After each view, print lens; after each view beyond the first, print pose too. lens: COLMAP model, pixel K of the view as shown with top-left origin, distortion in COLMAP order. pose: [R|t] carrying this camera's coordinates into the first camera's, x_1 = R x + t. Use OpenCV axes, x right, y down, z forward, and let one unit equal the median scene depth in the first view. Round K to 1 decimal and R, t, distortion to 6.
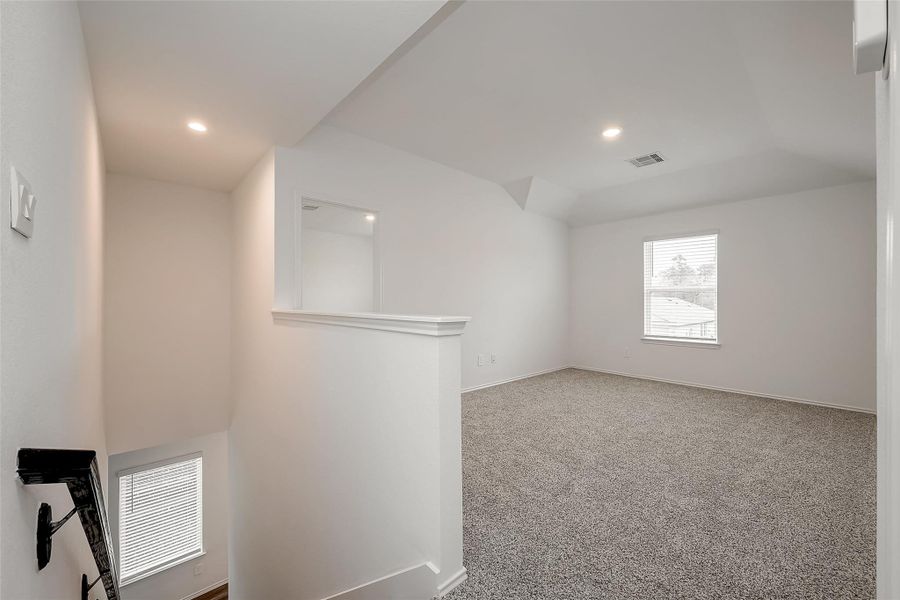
lens RADIAL K [[352.8, 0, 446.5], [0, 352.8, 302.6], [0, 0, 1]] dist [0.003194, -0.000215]
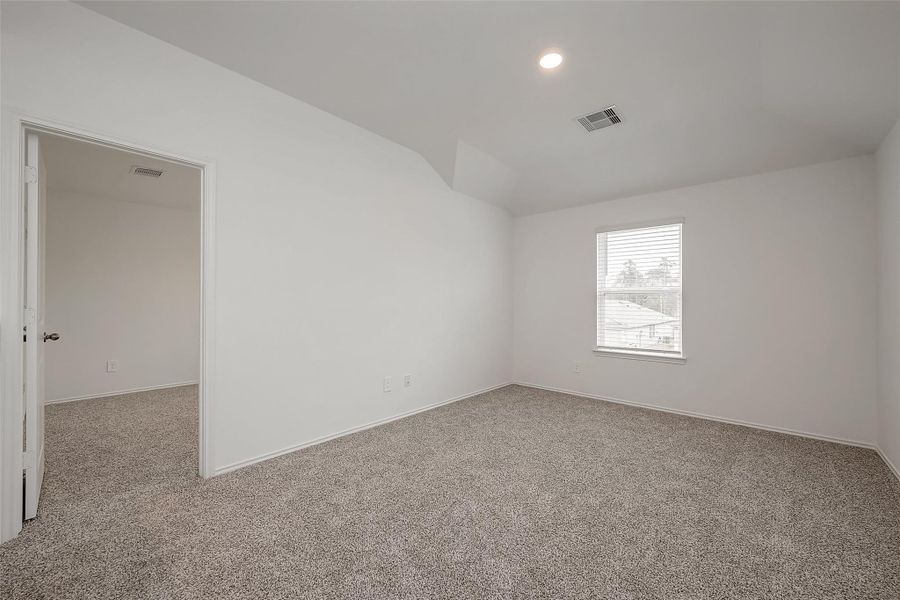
lens RADIAL K [[352.8, 0, 445.0], [0, 352.8, 302.3], [0, 0, 1]] dist [0.003194, -0.000215]
pose [[0.994862, 0.003753, 0.101168, 0.135347], [-0.003188, 0.999978, -0.005742, -0.004719], [-0.101187, 0.005390, 0.994853, 0.236502]]
